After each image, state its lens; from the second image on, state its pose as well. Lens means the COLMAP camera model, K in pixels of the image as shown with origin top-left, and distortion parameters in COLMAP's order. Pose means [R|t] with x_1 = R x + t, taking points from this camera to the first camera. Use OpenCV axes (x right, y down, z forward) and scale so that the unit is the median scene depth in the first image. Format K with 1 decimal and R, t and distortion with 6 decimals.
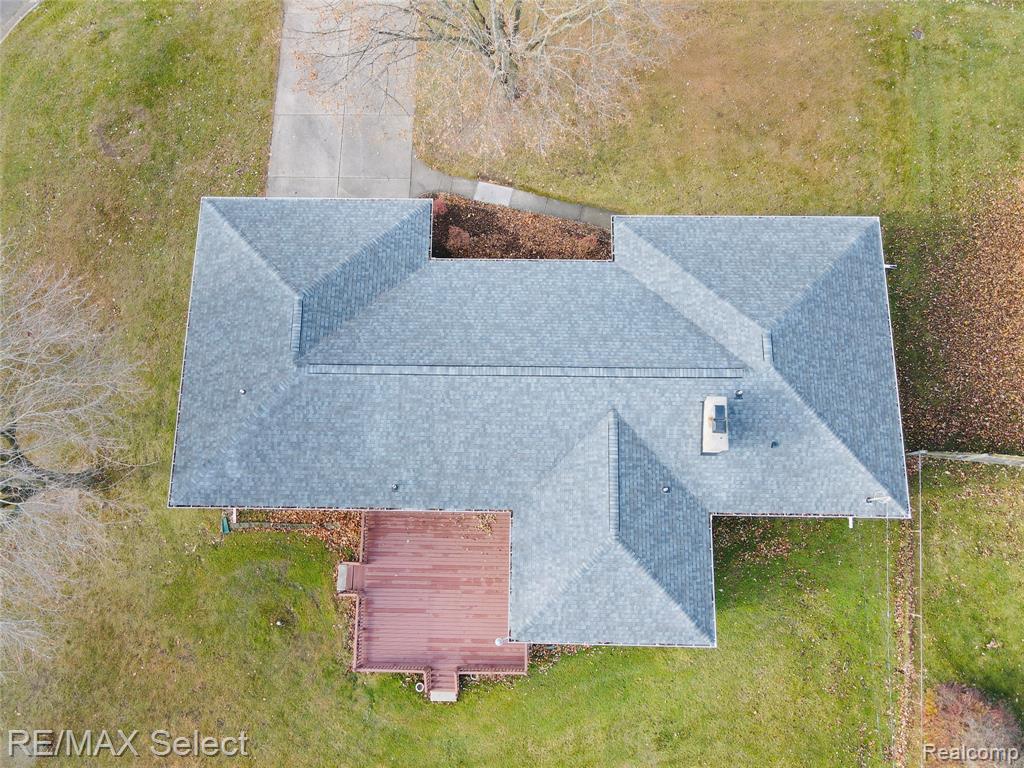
lens RADIAL K [[753.4, 0, 506.0], [0, 753.4, 383.5], [0, 0, 1]] dist [0.010733, 0.005306]
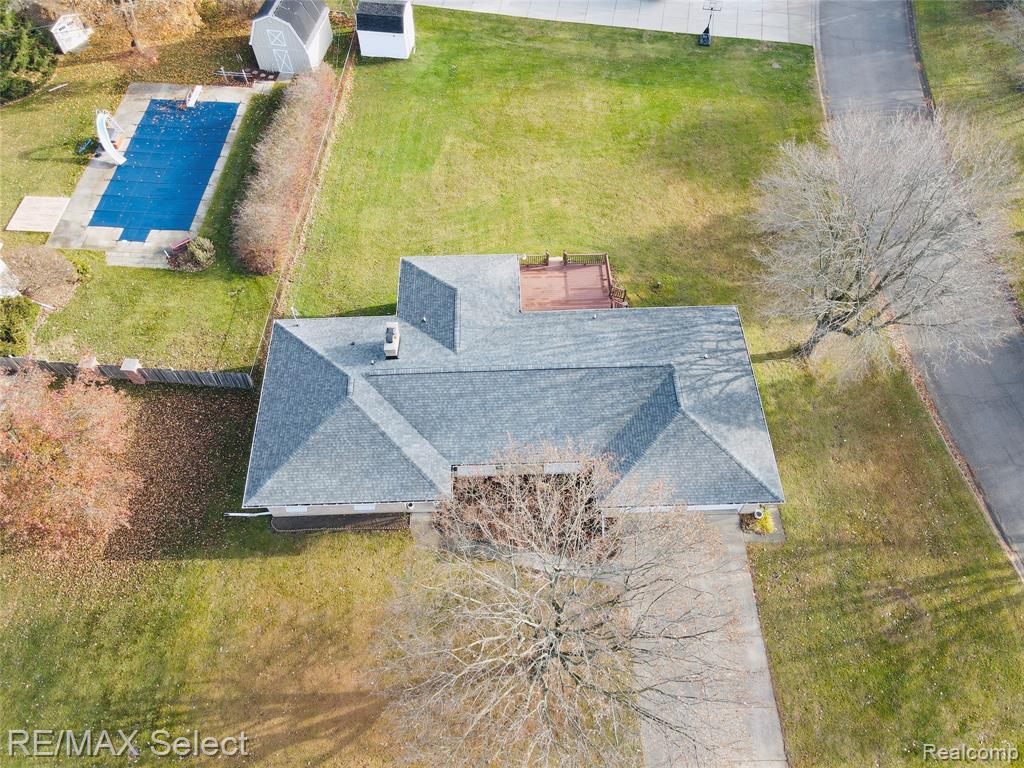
lens RADIAL K [[753.4, 0, 506.0], [0, 753.4, 383.5], [0, 0, 1]] dist [0.010733, 0.005306]
pose [[-0.998644, 0.051620, 0.006806, 0.033977], [-0.031690, -0.706323, 0.707180, -1.027784], [0.041312, 0.706006, 0.707000, -0.022703]]
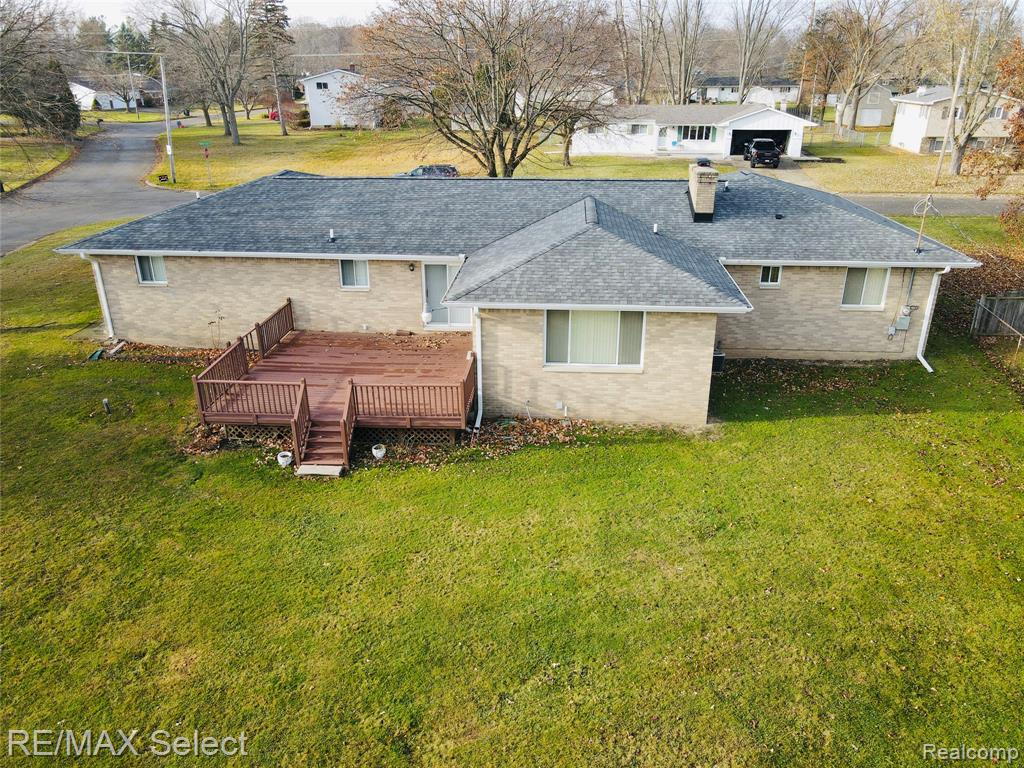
lens RADIAL K [[753.4, 0, 506.0], [0, 753.4, 383.5], [0, 0, 1]] dist [0.010733, 0.005306]
pose [[0.997835, 0.036248, -0.054882, 0.094270], [-0.065742, 0.574968, -0.815531, 0.869345], [0.001994, 0.817373, 0.576106, 0.626390]]
